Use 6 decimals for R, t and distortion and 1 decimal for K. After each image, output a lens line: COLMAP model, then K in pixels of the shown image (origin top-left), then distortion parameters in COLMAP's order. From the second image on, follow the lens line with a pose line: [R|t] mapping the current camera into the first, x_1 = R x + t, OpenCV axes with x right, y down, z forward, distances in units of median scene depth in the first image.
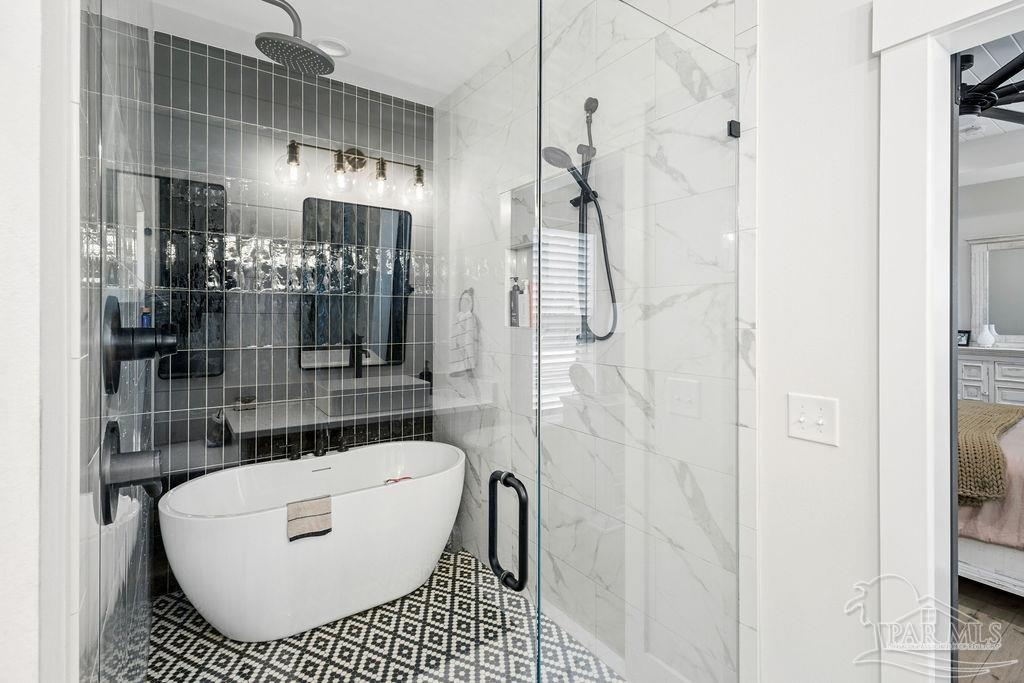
lens RADIAL K [[482.5, 0, 528.3], [0, 482.5, 311.5], [0, 0, 1]] dist [0.006877, -0.000597]
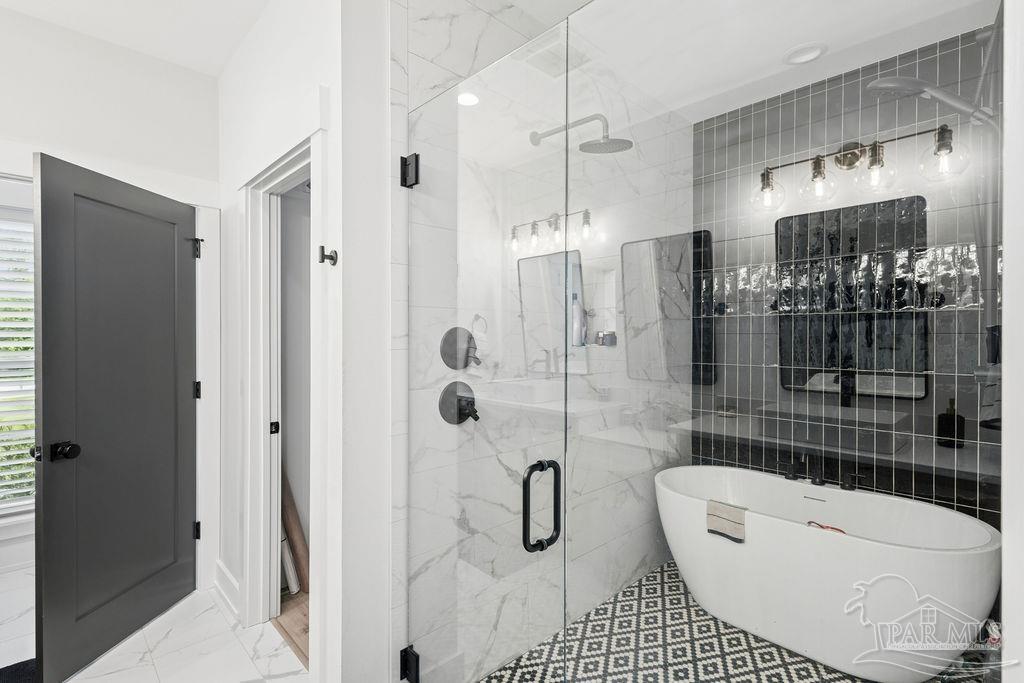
lens RADIAL K [[482.5, 0, 518.3], [0, 482.5, 337.2], [0, 0, 1]] dist [0.006877, -0.000597]
pose [[0.141524, -0.003208, -0.989930, 0.442396], [0.009942, 0.999949, -0.001819, 0.006979], [0.989885, -0.009584, 0.141549, 0.300790]]
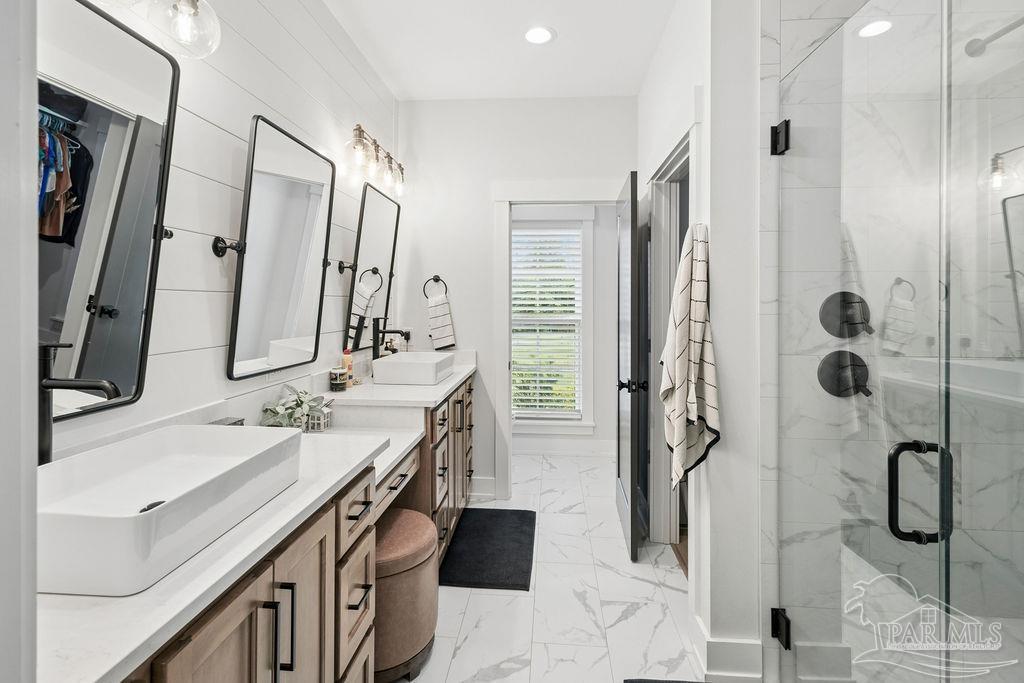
lens RADIAL K [[482.5, 0, 512.7], [0, 482.5, 306.8], [0, 0, 1]] dist [0.006877, -0.000597]
pose [[-0.641861, -0.007325, -0.766786, 0.633402], [0.003218, 0.999920, -0.012245, 0.033101], [0.766815, -0.010327, -0.641786, 0.529568]]
